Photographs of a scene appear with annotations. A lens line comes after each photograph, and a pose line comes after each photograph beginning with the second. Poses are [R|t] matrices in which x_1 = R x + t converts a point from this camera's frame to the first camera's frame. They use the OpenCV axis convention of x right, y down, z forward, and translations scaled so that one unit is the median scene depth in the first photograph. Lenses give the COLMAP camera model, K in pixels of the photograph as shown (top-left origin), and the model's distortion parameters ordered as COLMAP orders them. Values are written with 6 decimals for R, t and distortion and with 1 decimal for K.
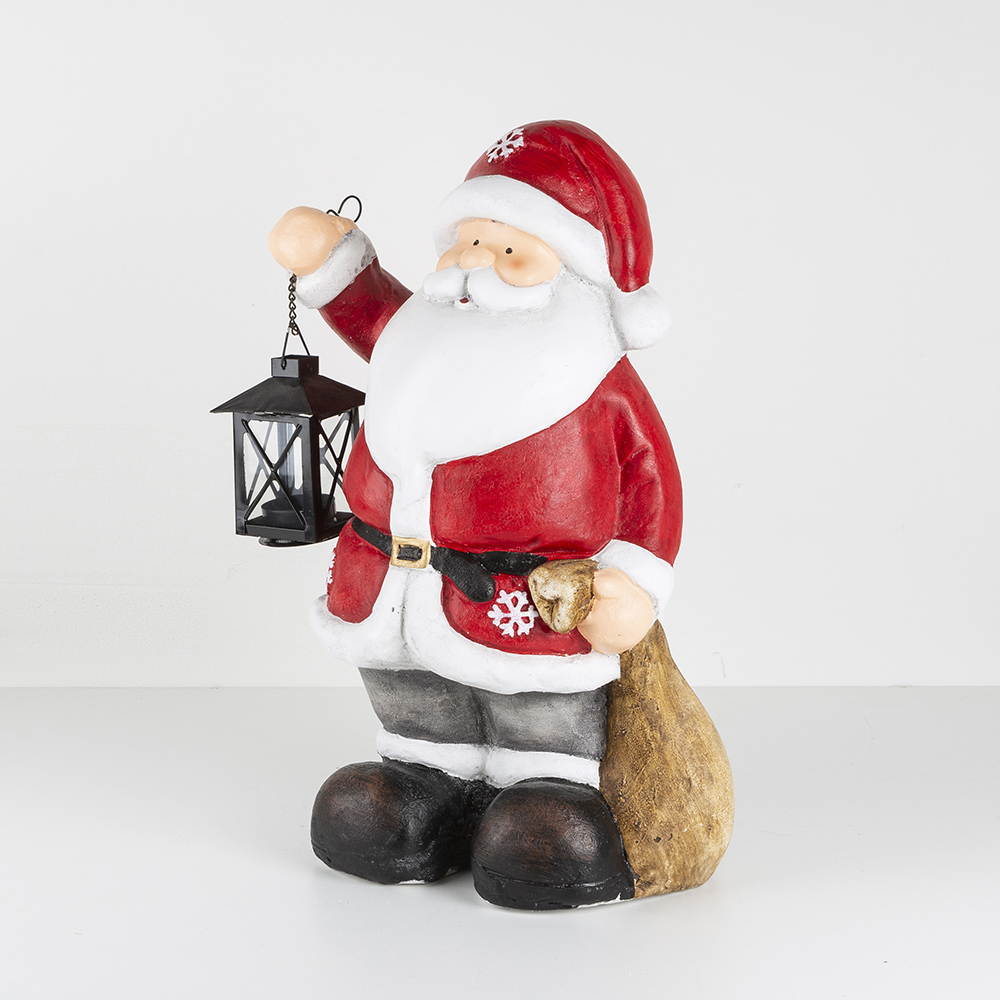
lens RADIAL K [[1830.1, 0, 500.0], [0, 1830.1, 500.0], [0, 0, 1]] dist [-0.032730, -0.054059]
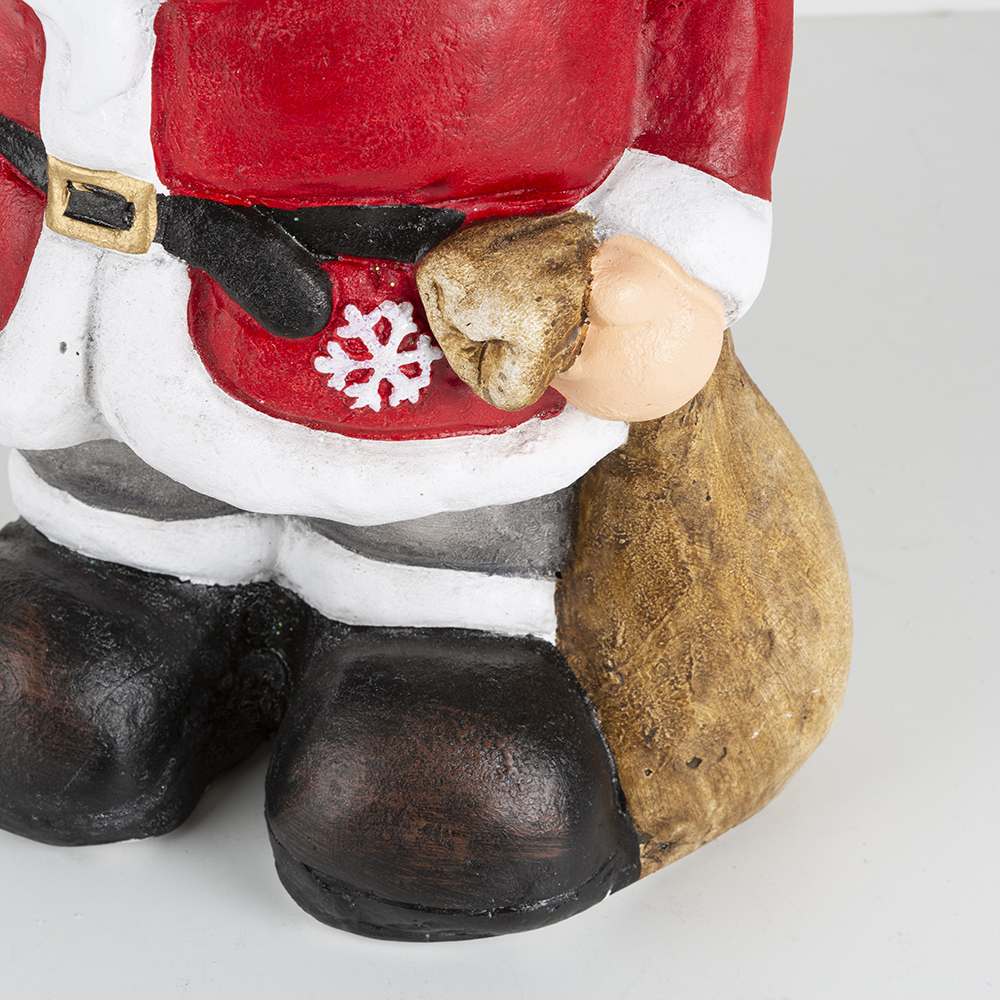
lens RADIAL K [[2833.1, 0, 500.0], [0, 2833.1, 500.0], [0, 0, 1]] dist [0.016086, -0.387818]
pose [[0.988257, -0.058280, 0.141248, -0.053215], [-0.011994, 0.891962, 0.451951, -0.180402], [-0.152327, -0.448338, 0.880789, 0.442226]]
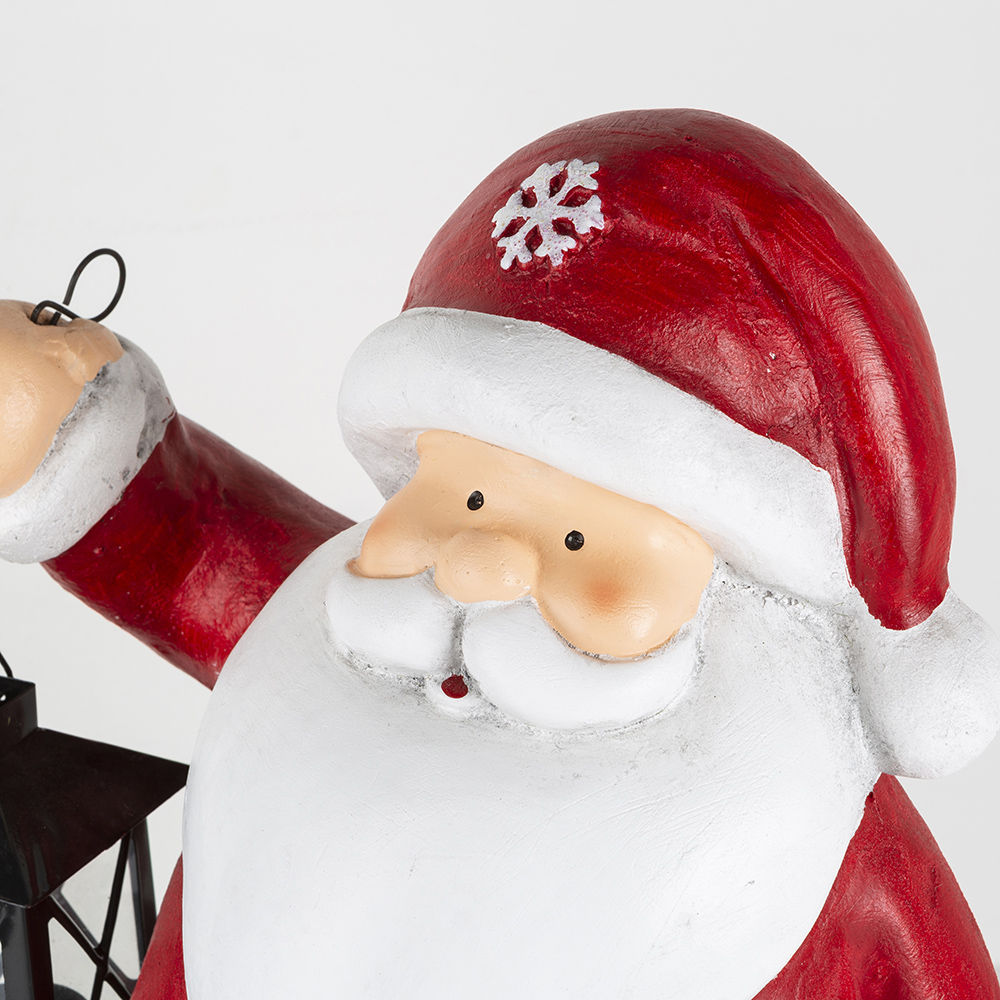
lens RADIAL K [[2833.1, 0, 500.0], [0, 2833.1, 500.0], [0, 0, 1]] dist [0.016086, -0.387818]
pose [[0.995881, -0.044628, 0.078927, -0.052224], [0.026867, 0.976634, 0.213223, -0.259939], [-0.086599, -0.210224, 0.973810, 0.463923]]
